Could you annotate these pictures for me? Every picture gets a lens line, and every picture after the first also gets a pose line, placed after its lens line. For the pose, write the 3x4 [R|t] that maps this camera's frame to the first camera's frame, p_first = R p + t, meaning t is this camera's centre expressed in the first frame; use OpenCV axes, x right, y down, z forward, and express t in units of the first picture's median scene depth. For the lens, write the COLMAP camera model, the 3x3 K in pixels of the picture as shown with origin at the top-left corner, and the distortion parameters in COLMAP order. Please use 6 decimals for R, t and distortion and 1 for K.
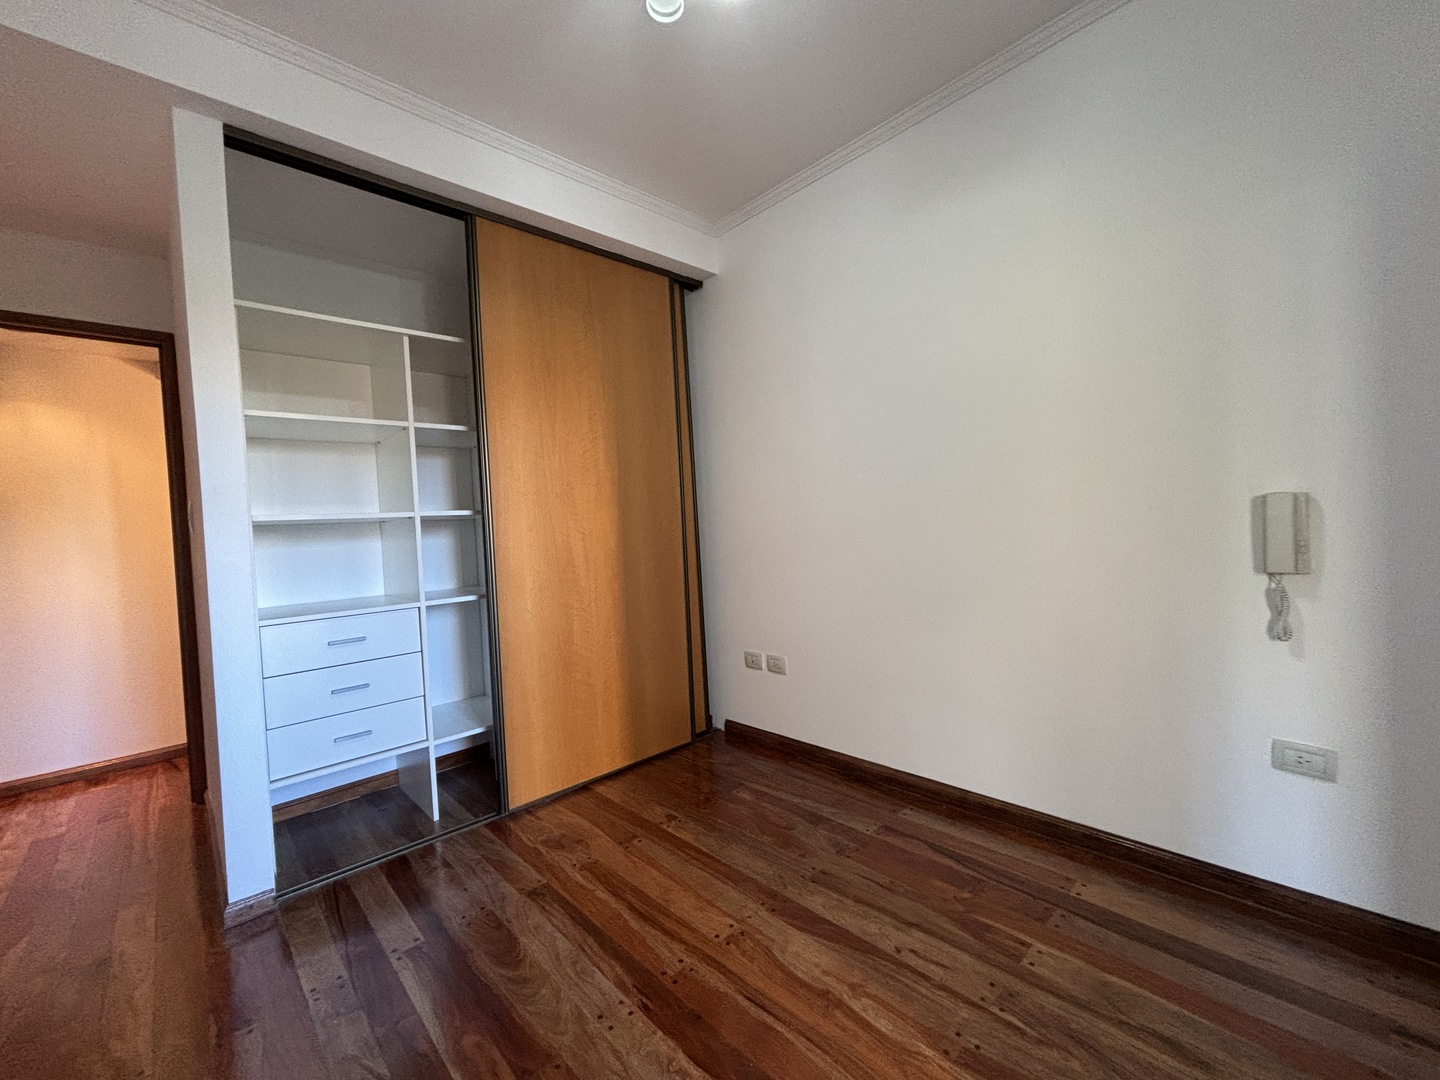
lens RADIAL K [[590.5, 0, 720.0], [0, 590.5, 540.0], [0, 0, 1]] dist [0.000177, 0.000125]
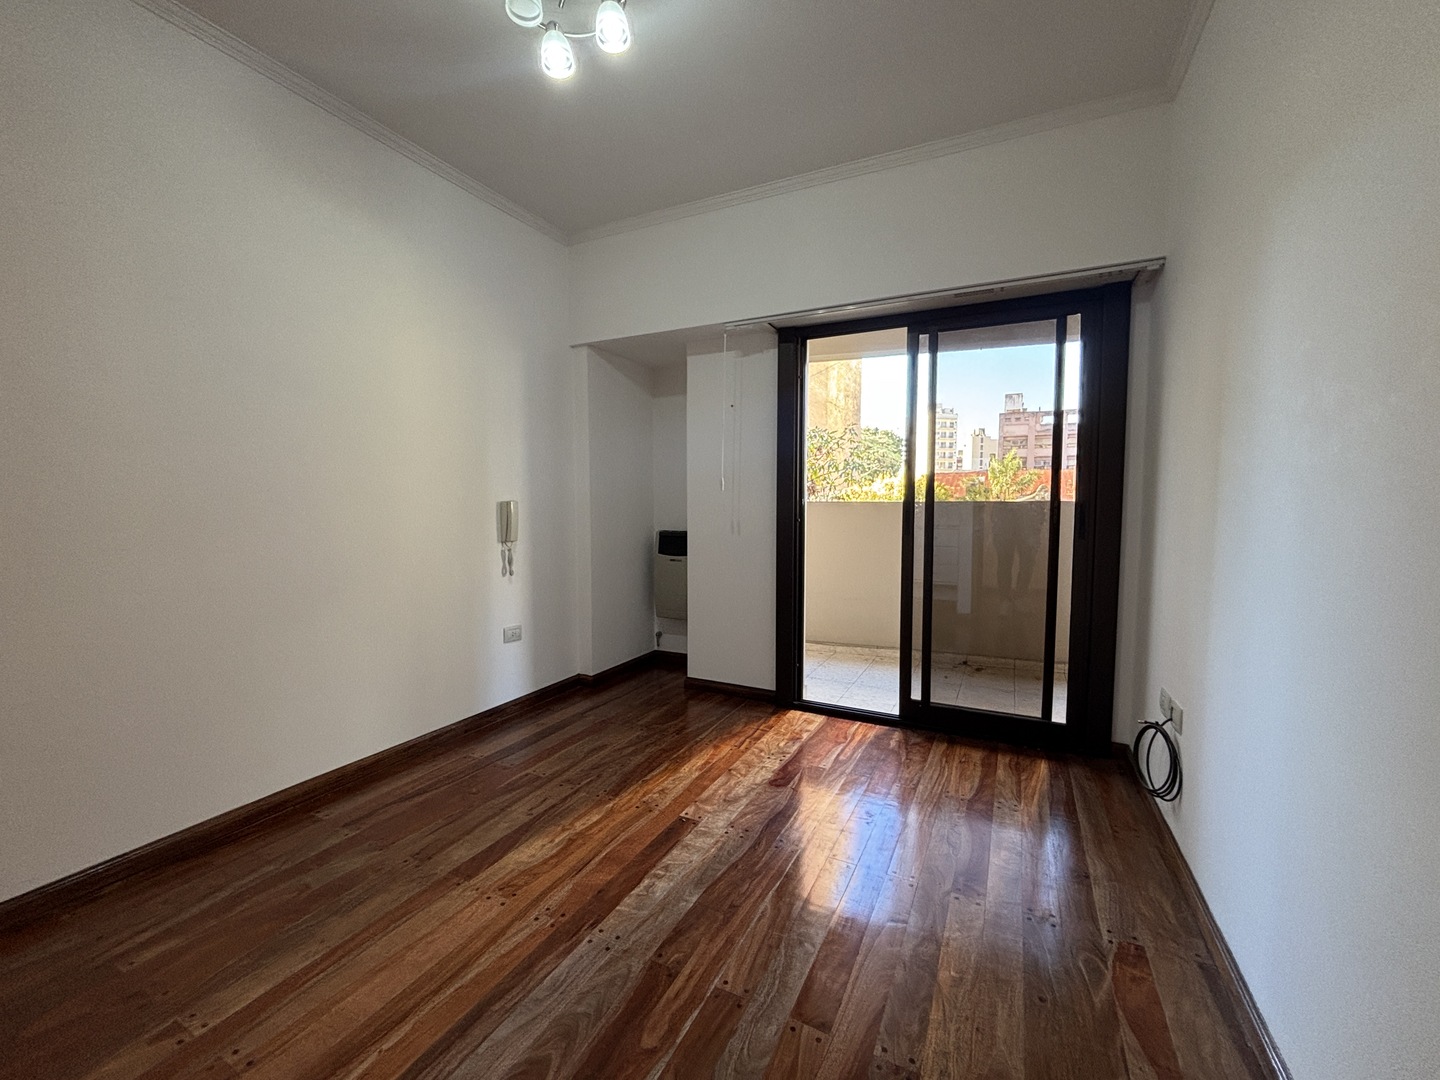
lens RADIAL K [[590.5, 0, 720.0], [0, 590.5, 540.0], [0, 0, 1]] dist [0.000177, 0.000125]
pose [[-0.341929, -0.014410, 0.939615, -1.136089], [0.040997, 0.998702, 0.030235, 0.020075], [-0.938831, 0.048859, -0.340894, 1.000420]]
